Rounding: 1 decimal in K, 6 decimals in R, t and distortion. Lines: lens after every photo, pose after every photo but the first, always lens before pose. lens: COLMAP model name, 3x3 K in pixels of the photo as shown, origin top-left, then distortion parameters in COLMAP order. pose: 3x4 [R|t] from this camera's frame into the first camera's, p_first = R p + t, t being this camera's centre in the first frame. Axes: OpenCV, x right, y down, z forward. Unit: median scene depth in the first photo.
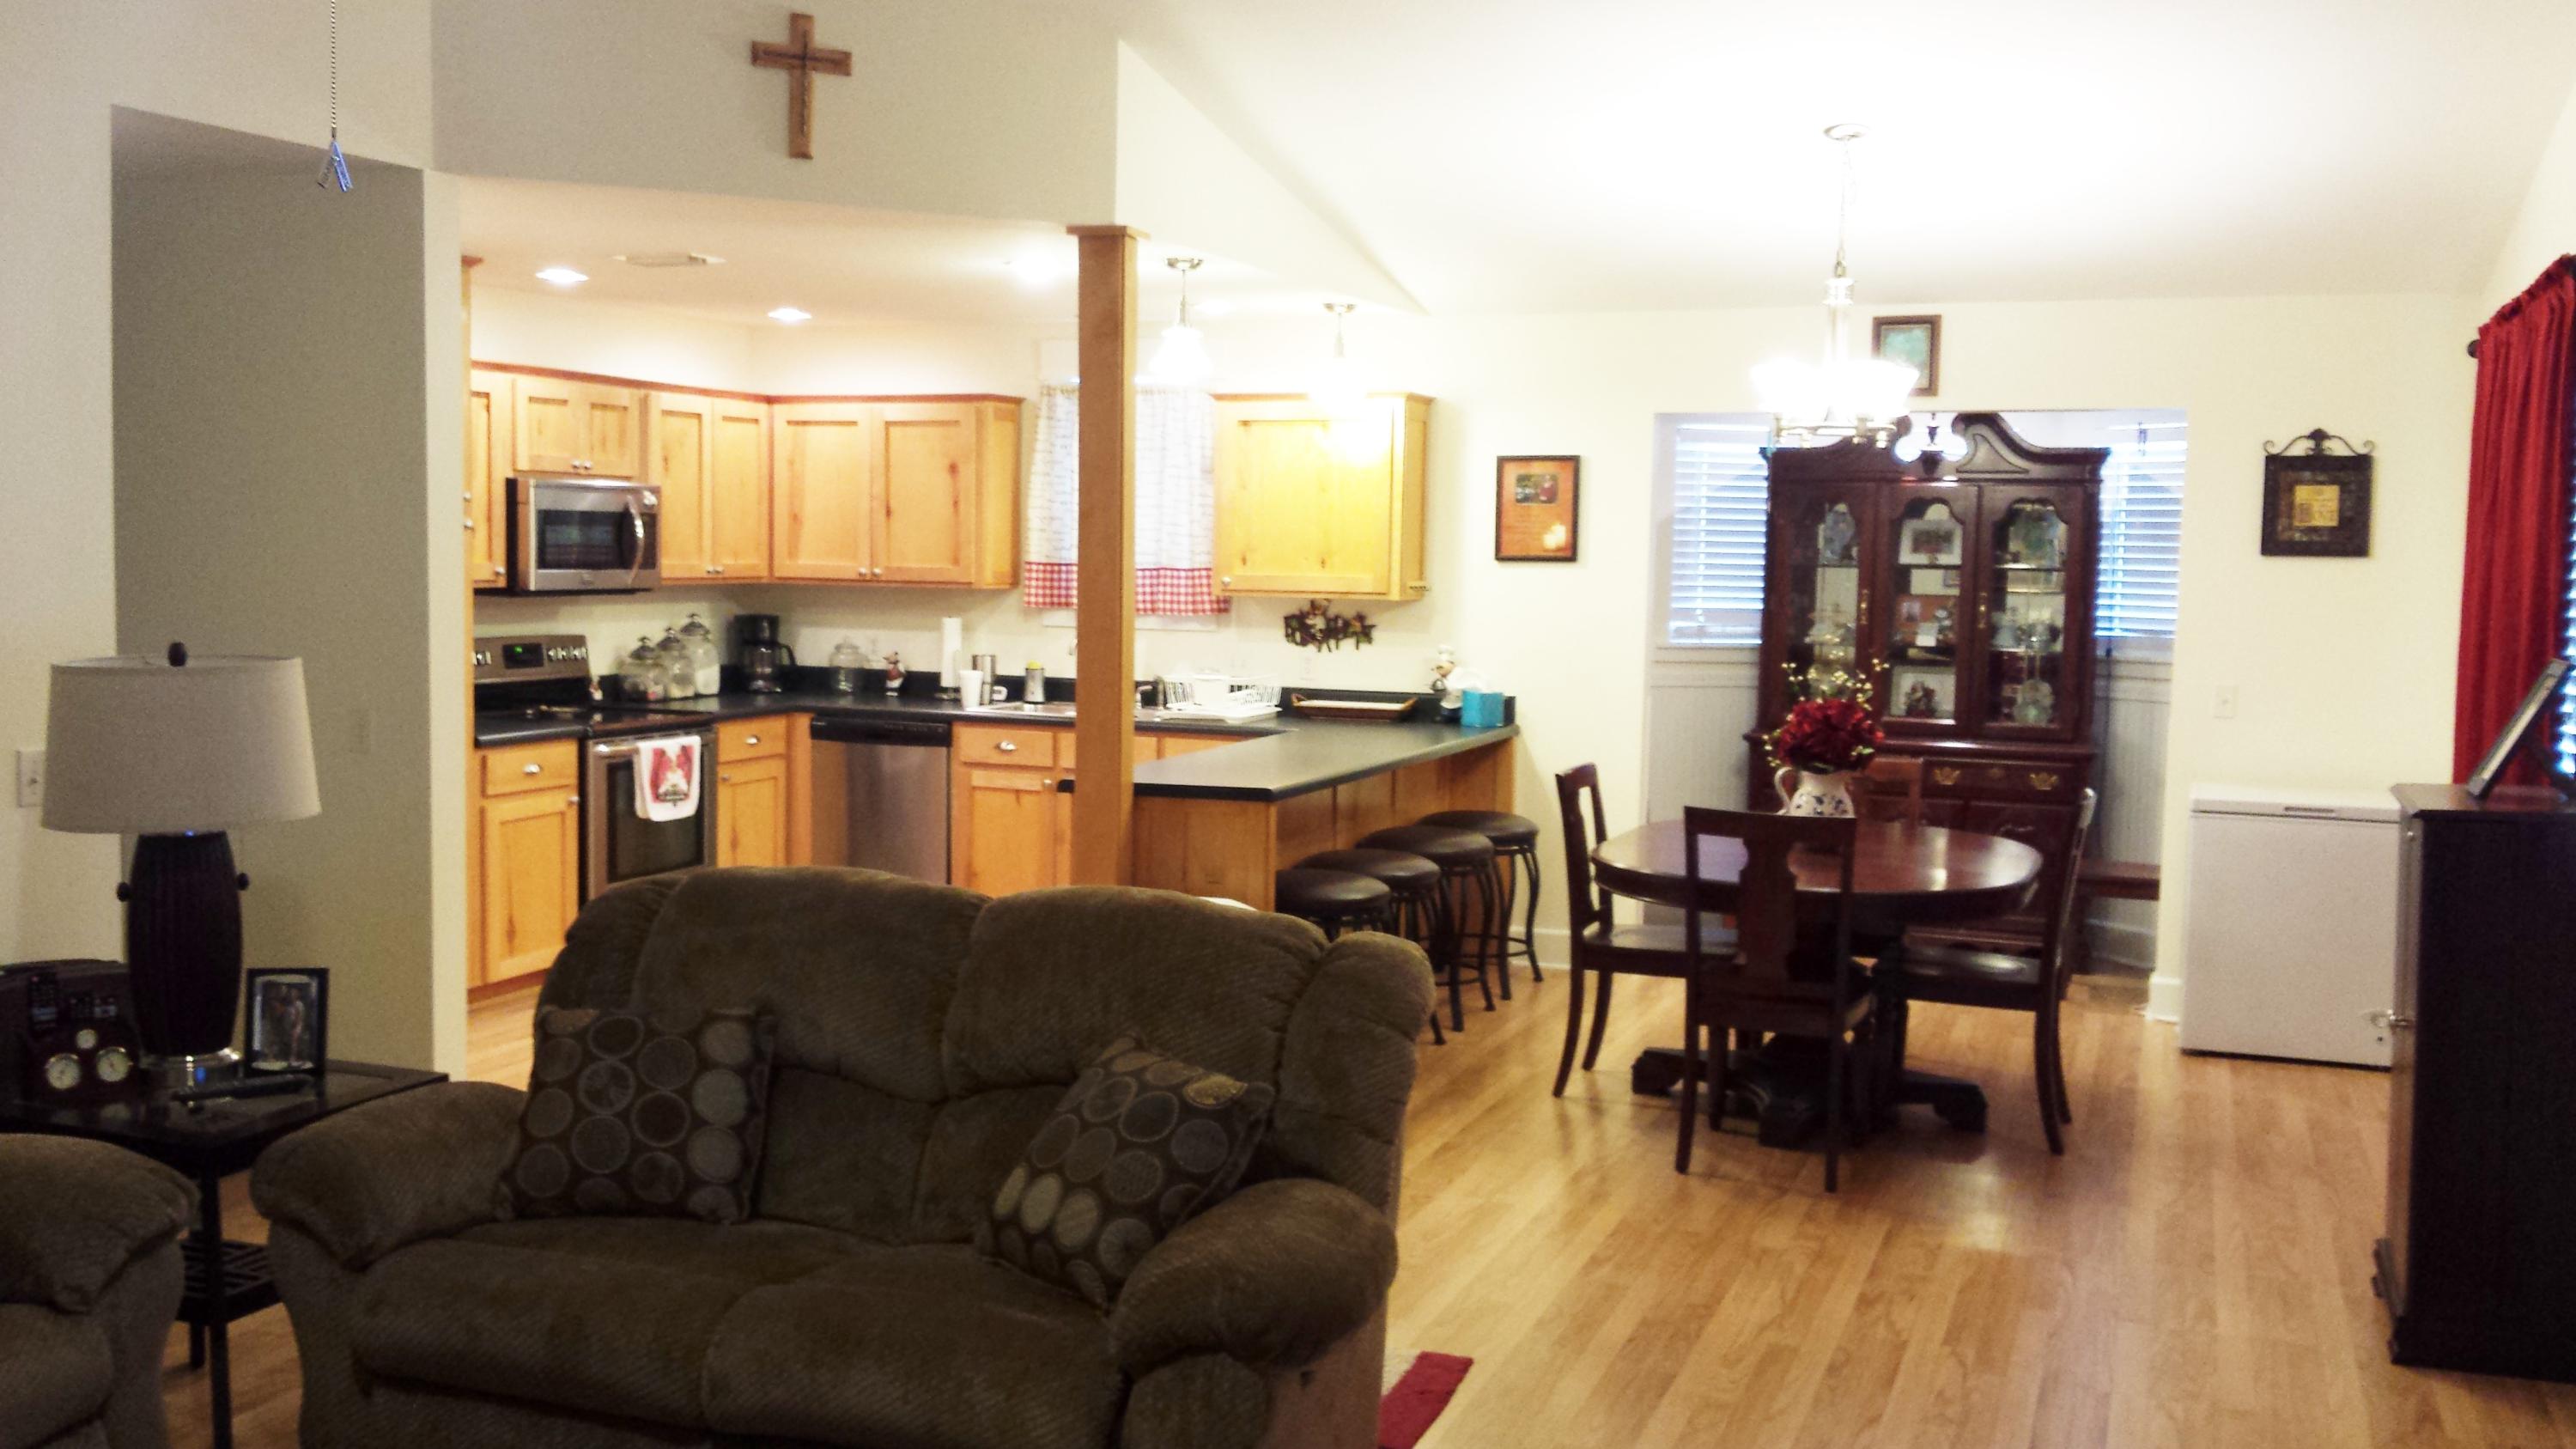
lens RADIAL K [[2314.1, 0, 1252.8], [0, 2314.1, 728.0], [0, 0, 1]] dist [0.077921, -0.183536]
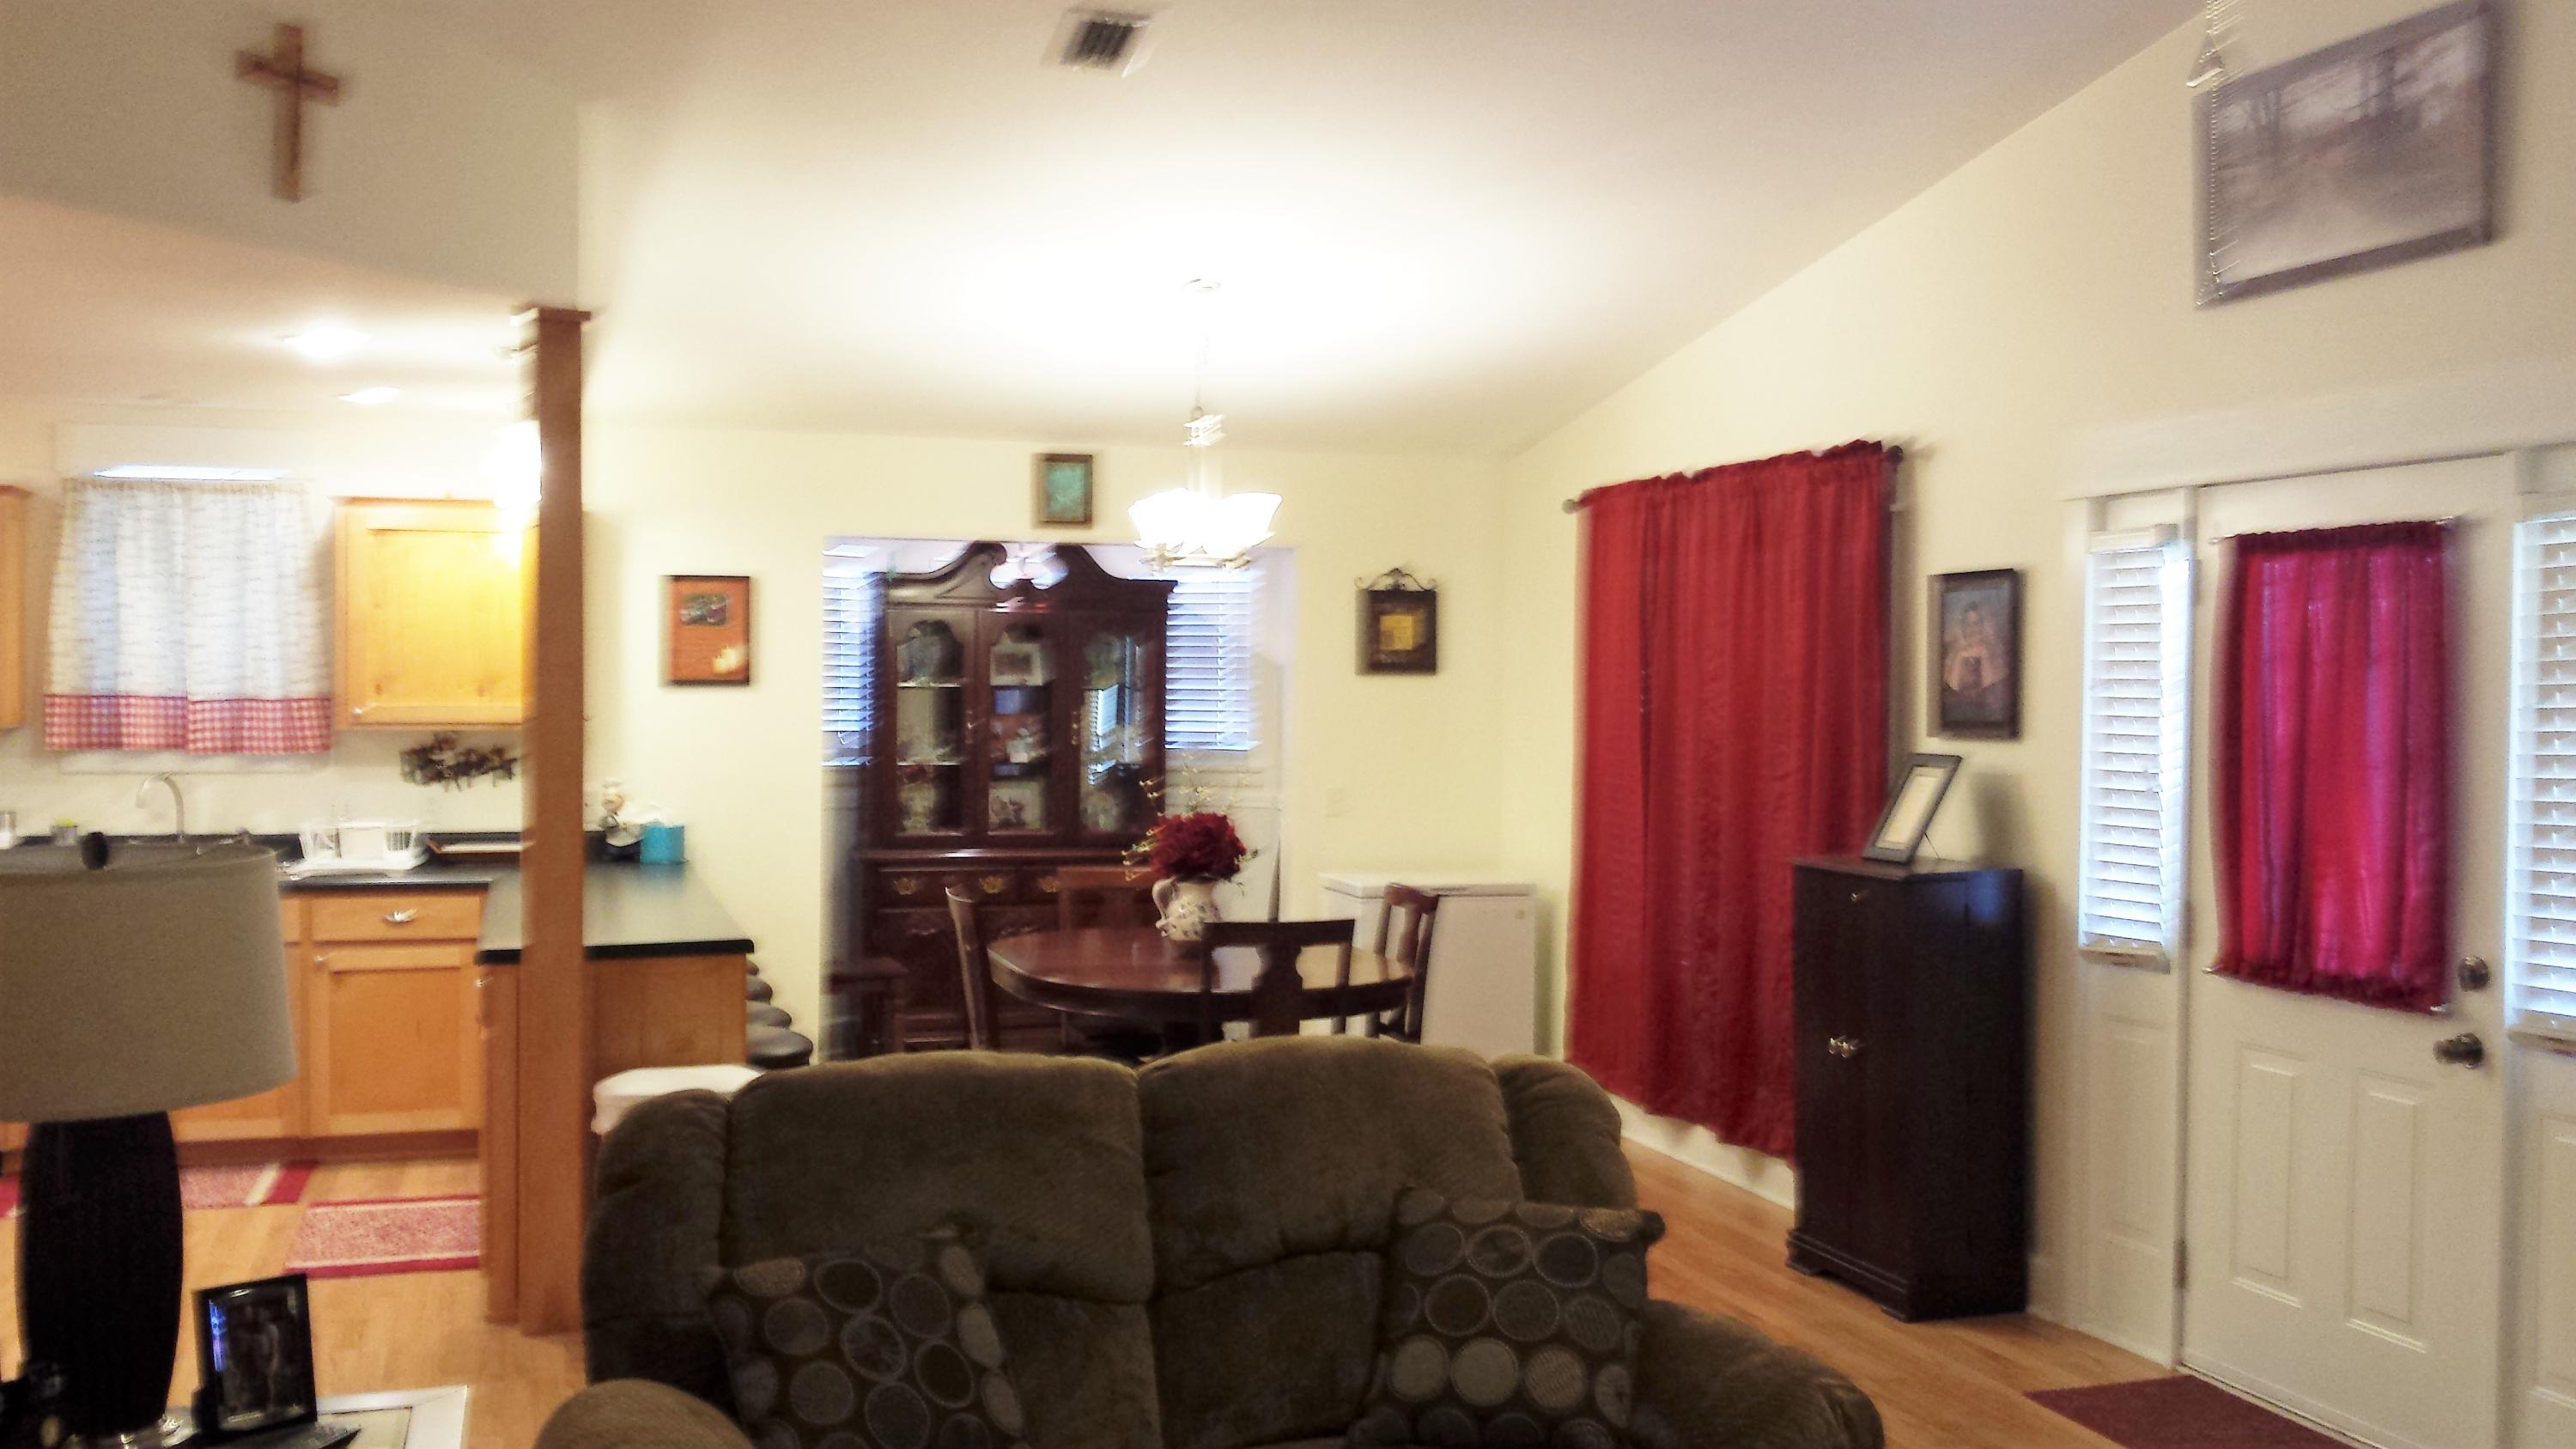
lens RADIAL K [[2314.1, 0, 1252.8], [0, 2314.1, 728.0], [0, 0, 1]] dist [0.077921, -0.183536]
pose [[0.789173, -0.023742, 0.613711, -0.281422], [0.054702, 0.997998, -0.031733, -0.012082], [-0.611729, 0.058614, 0.788893, 0.111965]]
